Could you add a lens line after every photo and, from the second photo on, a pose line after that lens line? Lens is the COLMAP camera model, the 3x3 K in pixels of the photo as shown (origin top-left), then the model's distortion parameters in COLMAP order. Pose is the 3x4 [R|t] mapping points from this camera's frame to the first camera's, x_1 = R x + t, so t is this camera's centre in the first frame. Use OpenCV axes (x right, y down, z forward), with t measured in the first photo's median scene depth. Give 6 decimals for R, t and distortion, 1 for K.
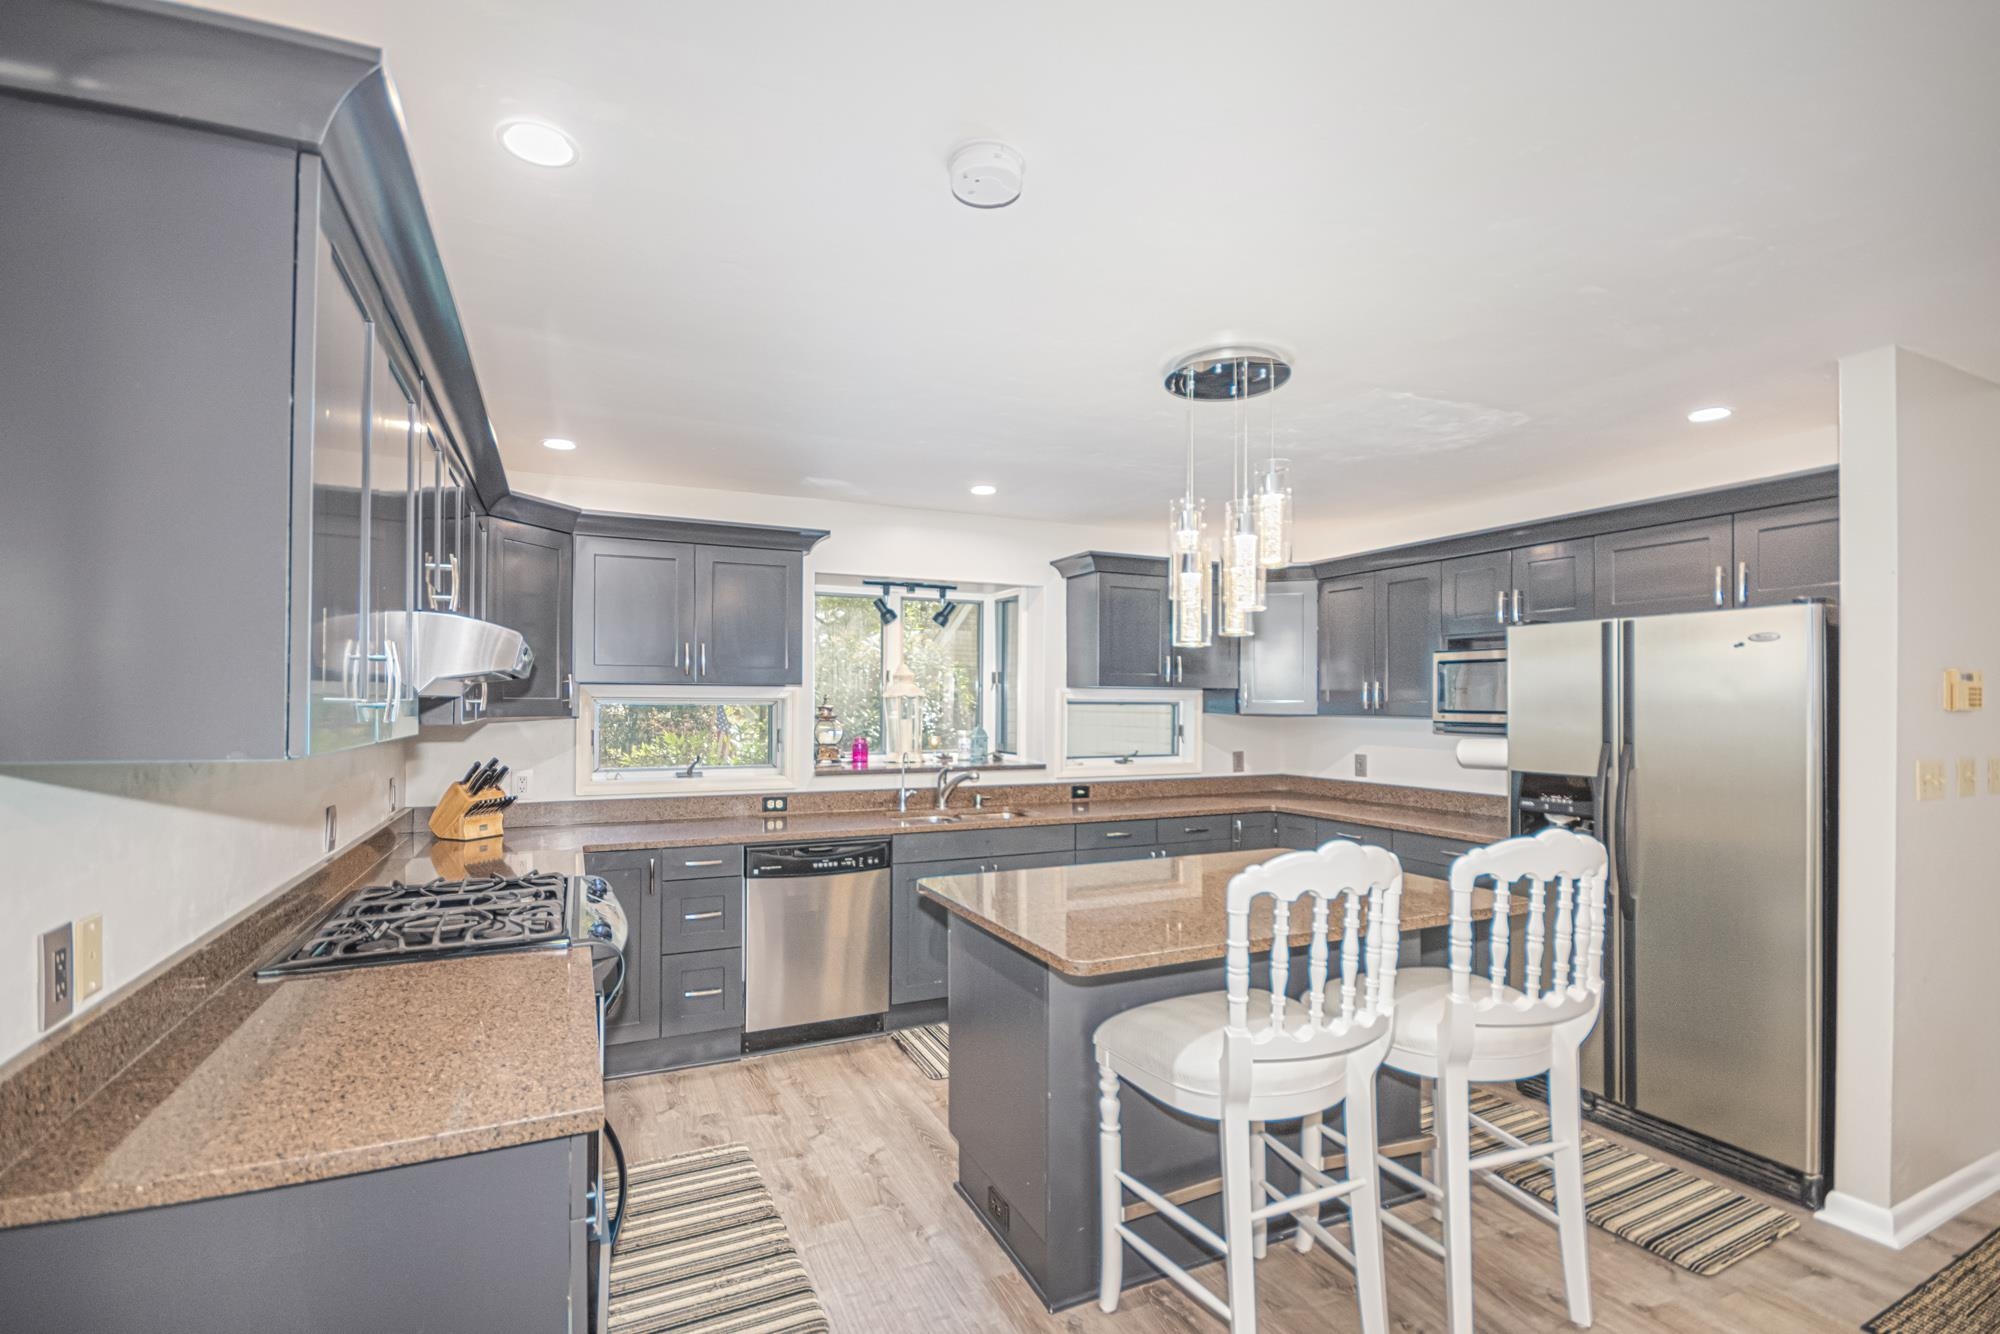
lens RADIAL K [[909.6, 0, 1004.5], [0, 909.6, 682.9], [0, 0, 1]] dist [0.010013, -0.001558]
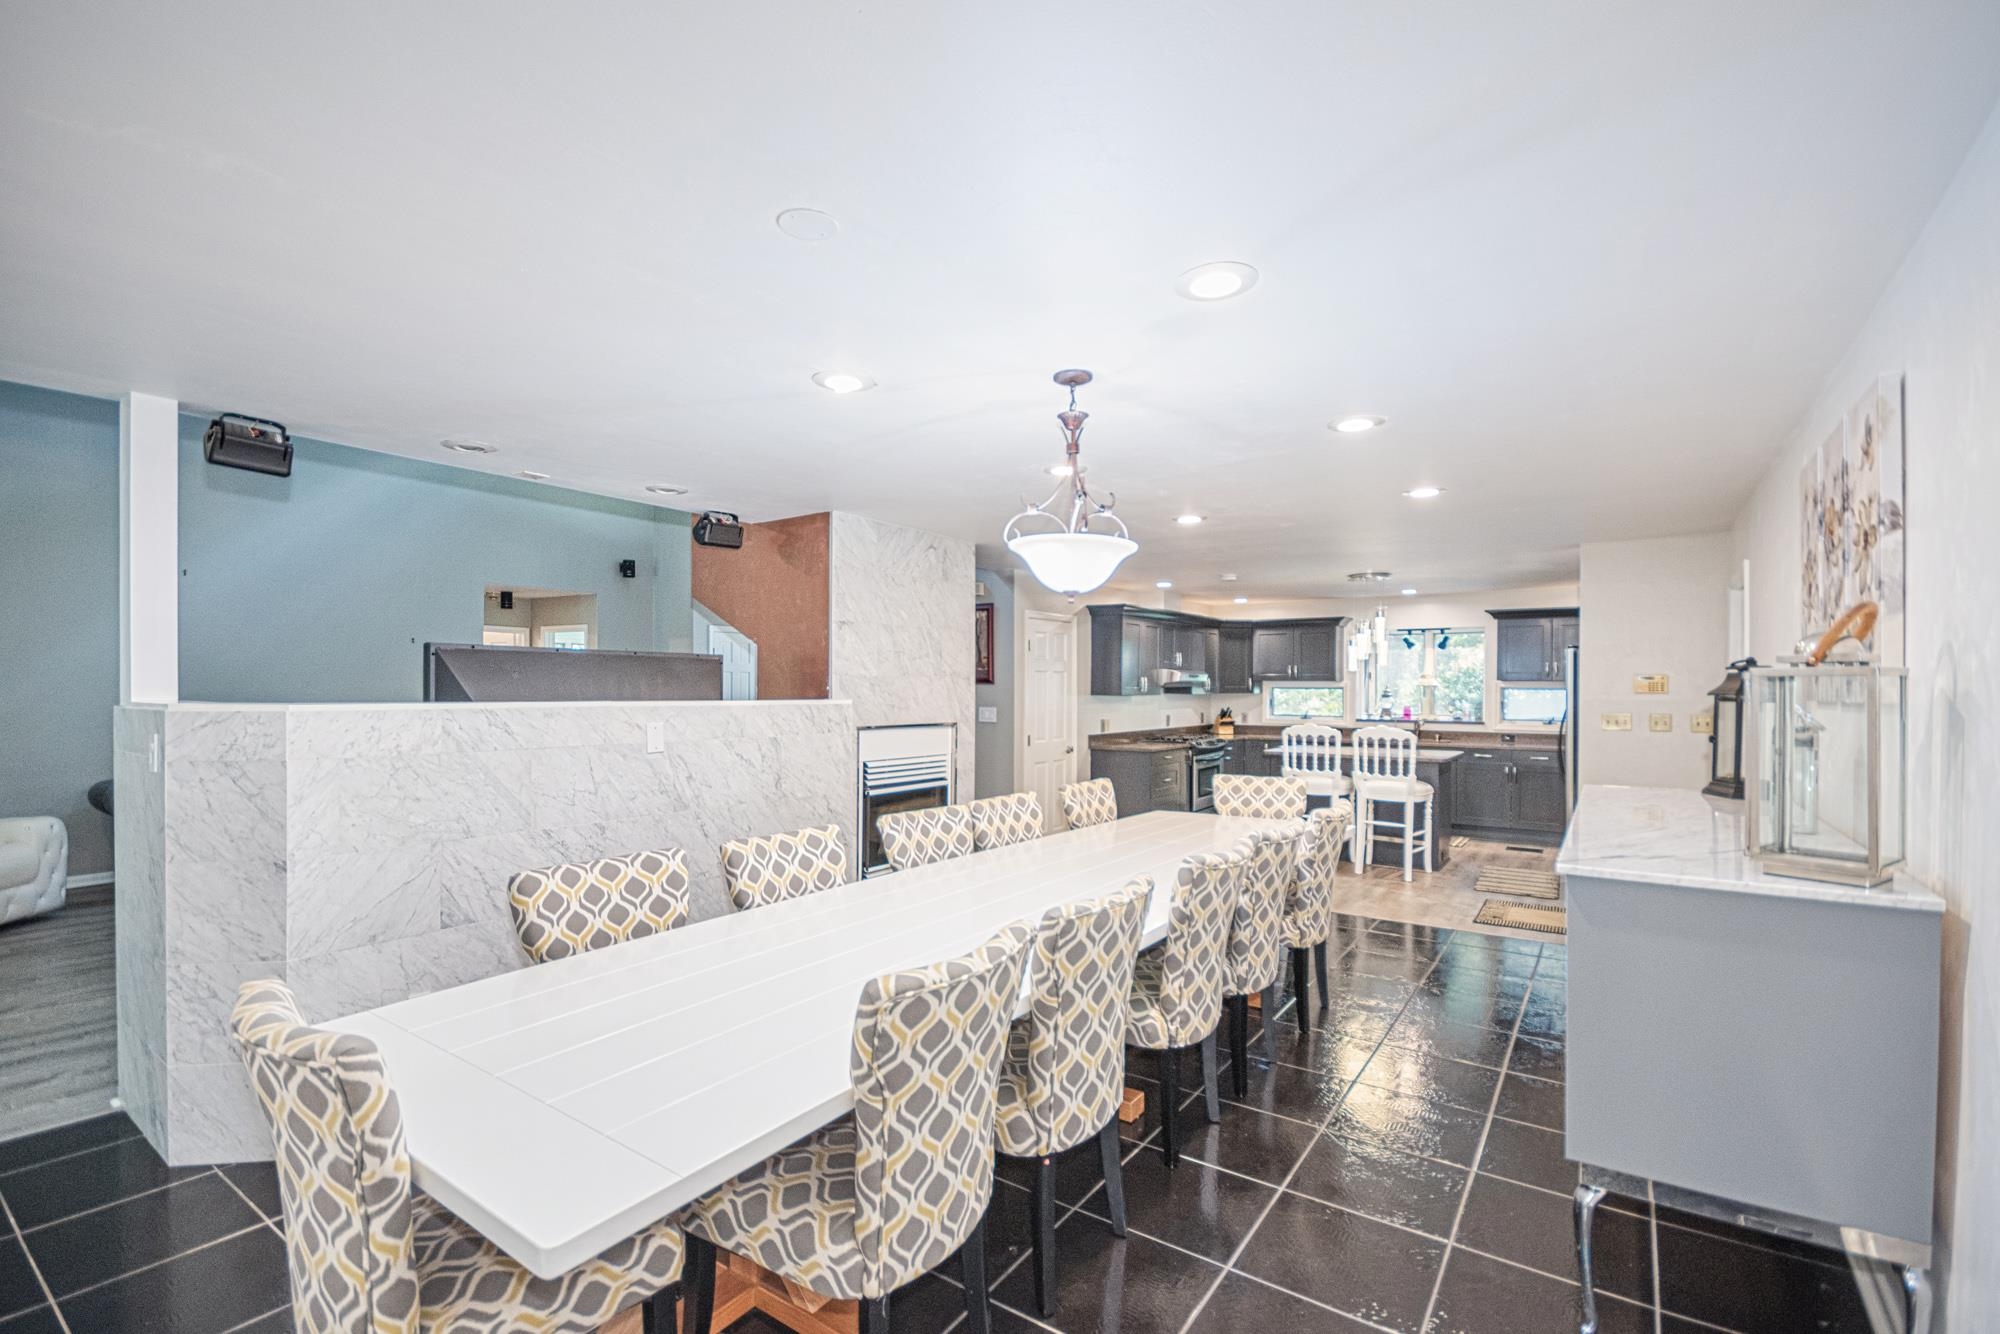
lens RADIAL K [[909.6, 0, 995.3], [0, 909.6, 682.1], [0, 0, 1]] dist [0.010013, -0.001558]
pose [[0.483630, -0.008715, -0.875229, 1.424501], [0.015665, 0.999876, -0.001300, -0.006900], [0.875133, -0.013082, 0.483706, -0.937829]]
